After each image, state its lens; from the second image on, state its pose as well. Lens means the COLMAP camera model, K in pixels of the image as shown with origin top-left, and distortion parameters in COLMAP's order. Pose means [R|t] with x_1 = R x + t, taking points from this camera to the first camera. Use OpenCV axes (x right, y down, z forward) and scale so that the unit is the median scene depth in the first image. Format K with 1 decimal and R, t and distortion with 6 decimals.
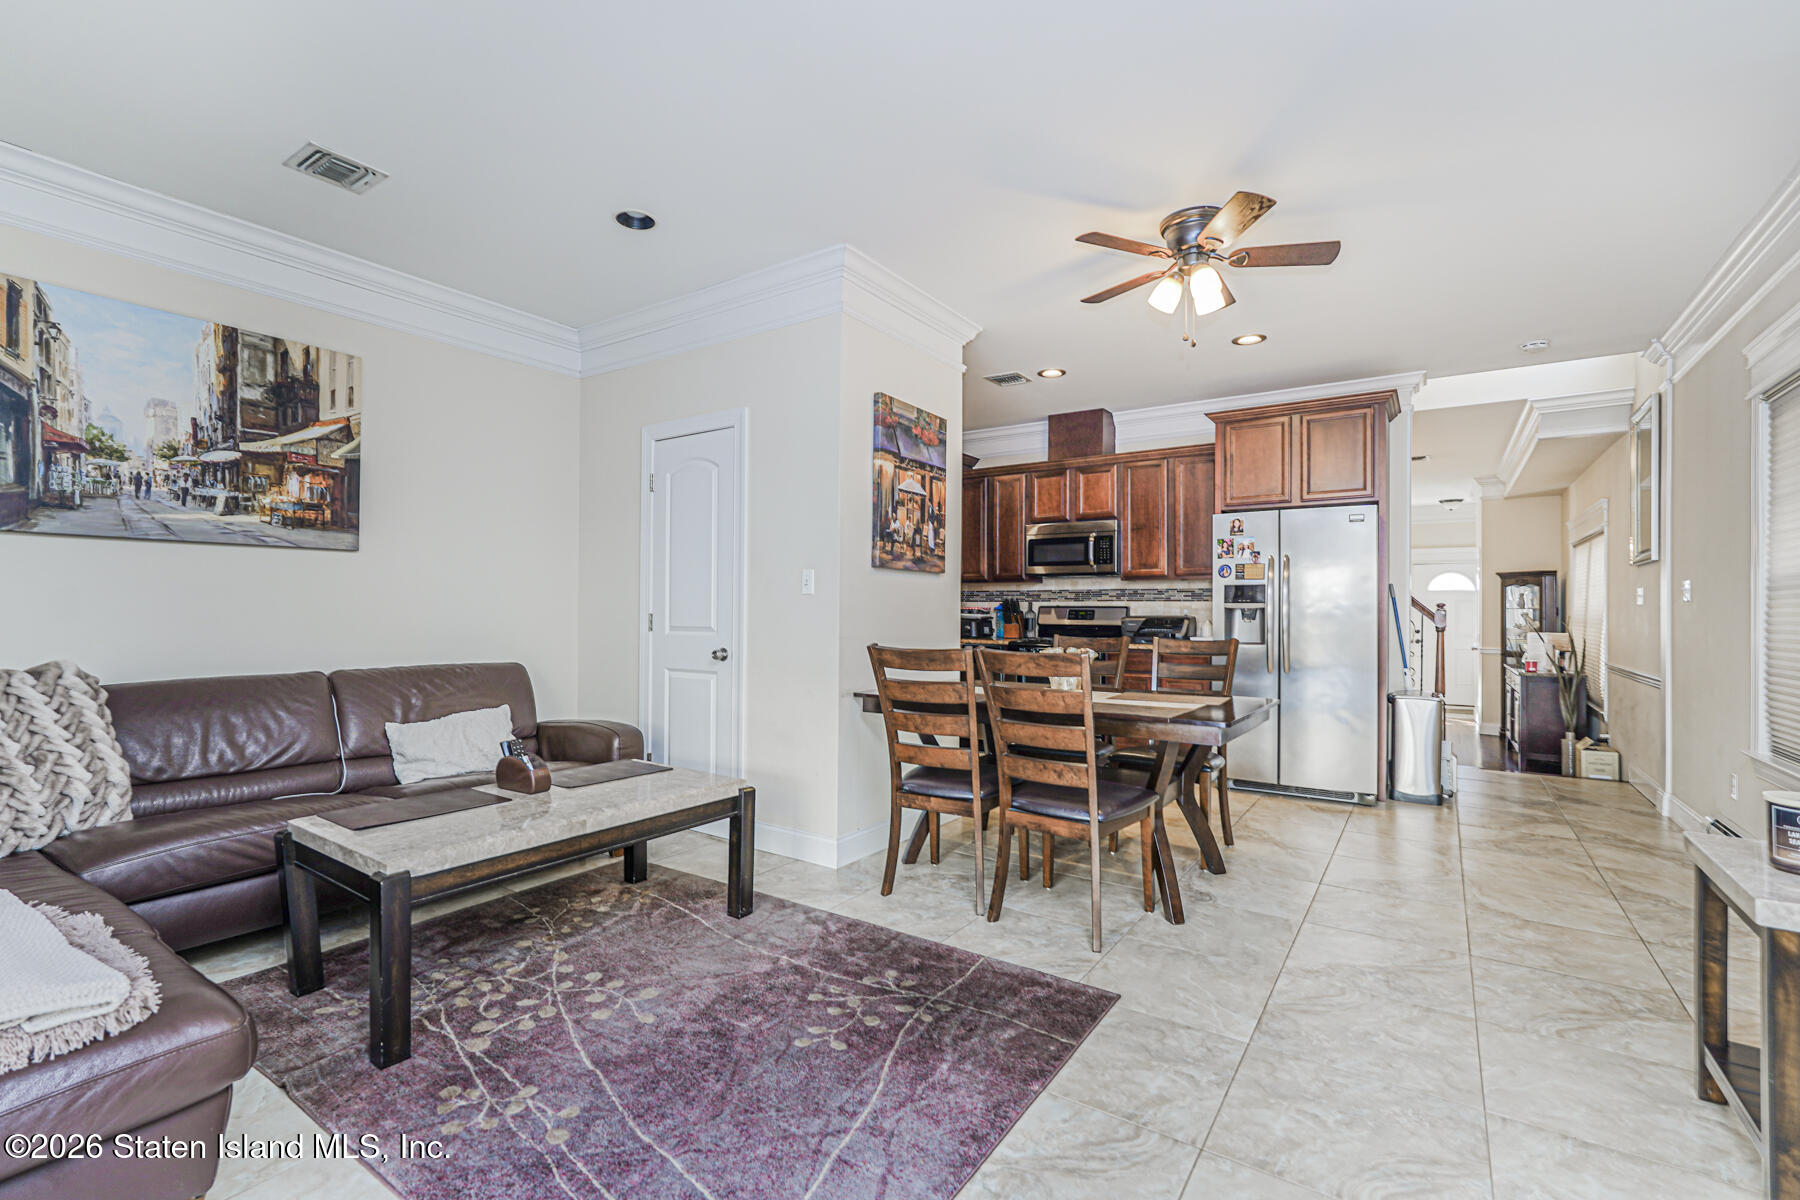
lens RADIAL K [[793.7, 0, 898.2], [0, 793.7, 606.6], [0, 0, 1]] dist [-0.017464, 0.009493]
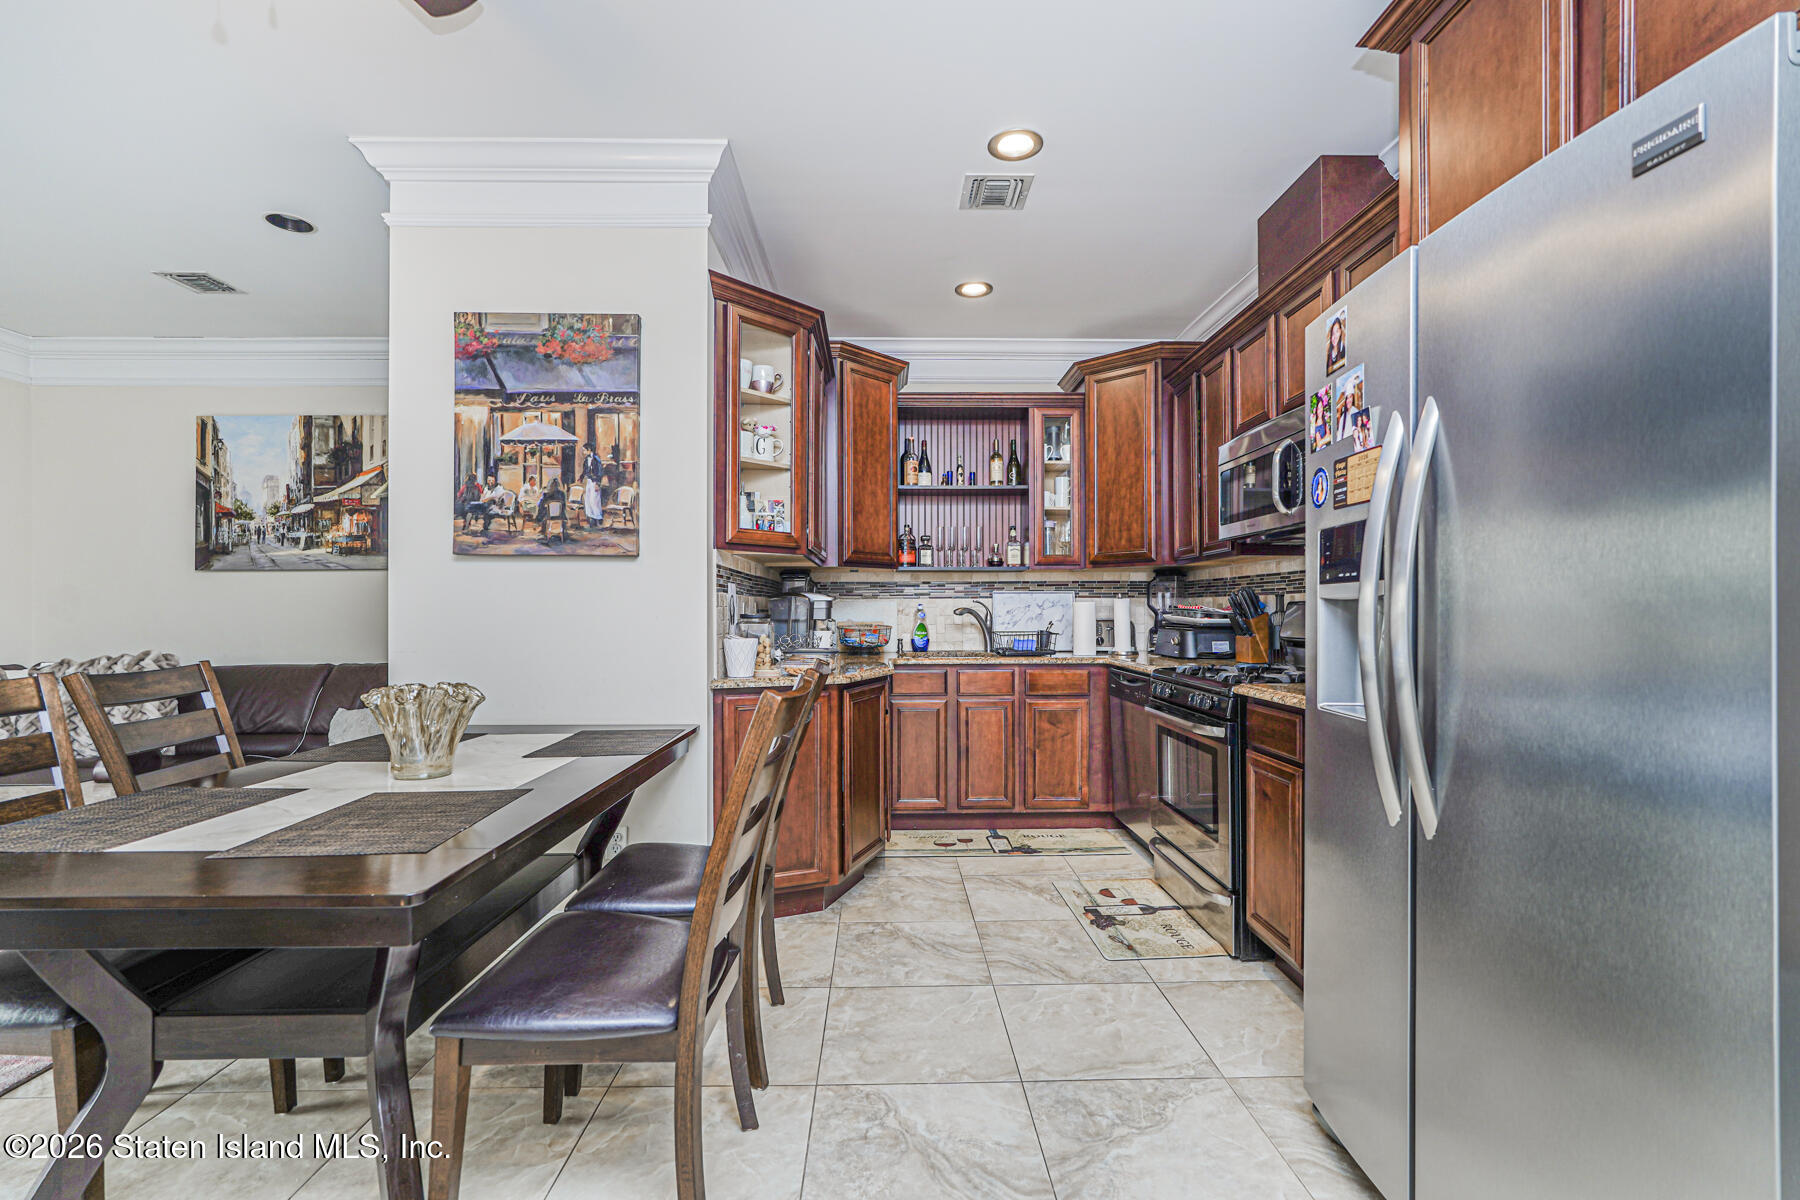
lens RADIAL K [[793.7, 0, 898.2], [0, 793.7, 606.6], [0, 0, 1]] dist [-0.017464, 0.009493]
pose [[0.581778, -0.012533, -0.813251, 0.842239], [0.011280, 0.999909, -0.007340, 0.007118], [0.813270, -0.004904, 0.581867, 0.967338]]
